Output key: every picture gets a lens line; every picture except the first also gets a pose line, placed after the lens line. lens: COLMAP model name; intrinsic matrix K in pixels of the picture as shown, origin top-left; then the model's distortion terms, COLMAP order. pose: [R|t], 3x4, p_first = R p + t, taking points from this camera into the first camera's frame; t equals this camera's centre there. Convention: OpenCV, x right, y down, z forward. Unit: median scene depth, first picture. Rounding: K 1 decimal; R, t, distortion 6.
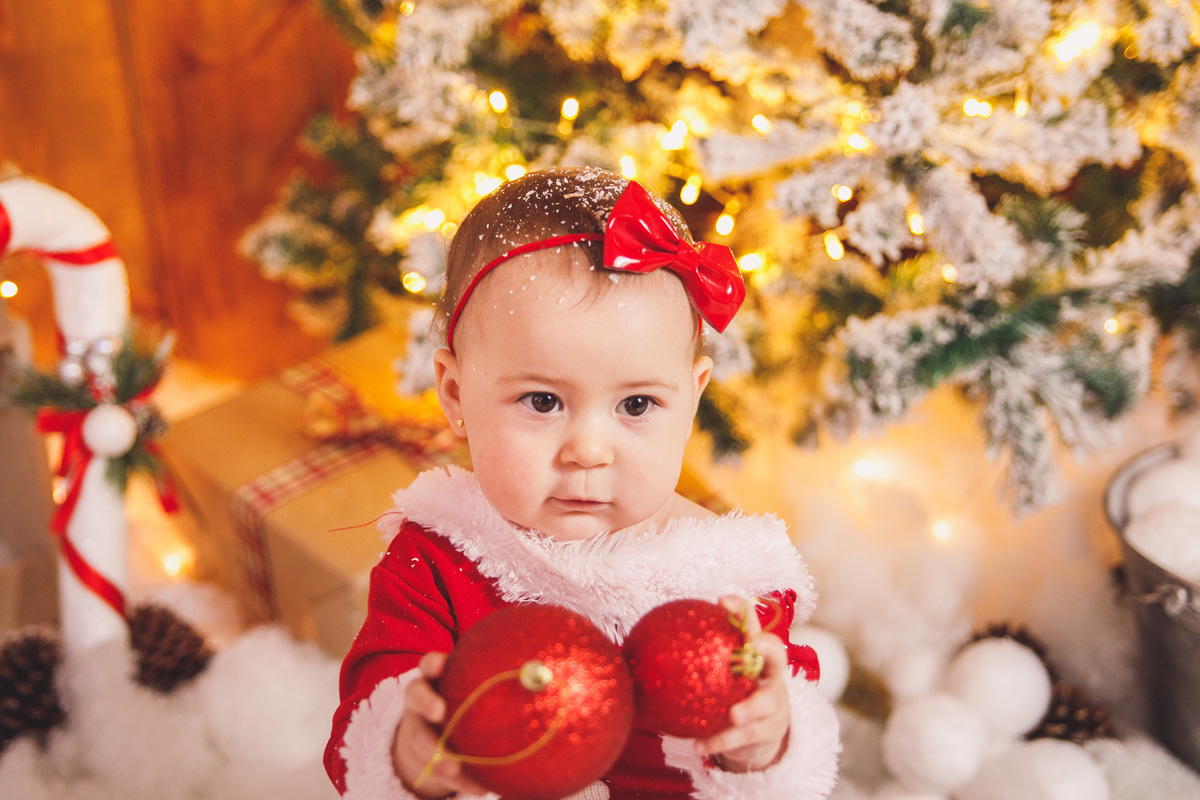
lens RADIAL K [[1631.0, 0, 571.6], [0, 1631.0, 400.0], [0, 0, 1]] dist [0.030741, 0.000000]
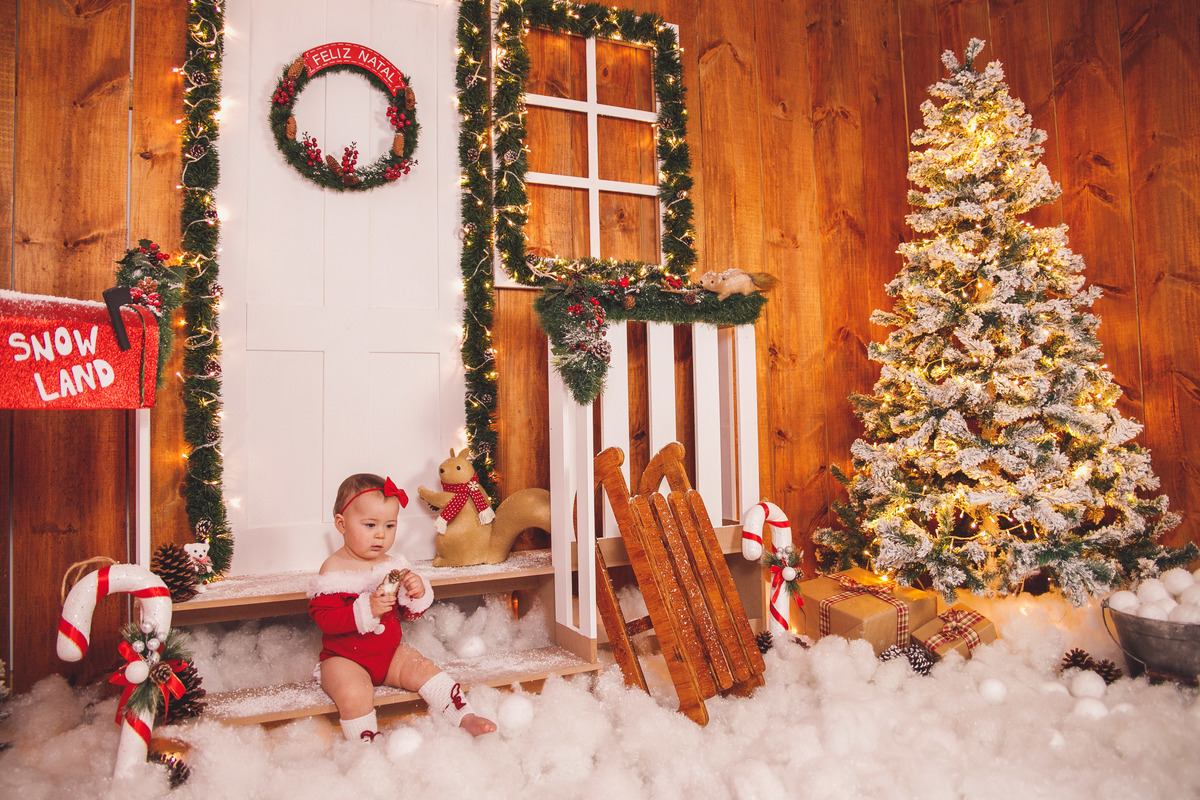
lens RADIAL K [[888.0, 0, 597.3], [0, 888.0, 371.4], [0, 0, 1]] dist [-0.116741, 0.093219]
pose [[0.962734, -0.008763, -0.270307, -0.171528], [-0.108008, 0.903853, -0.413986, 0.451210], [0.247945, 0.427754, 0.869224, -0.906527]]
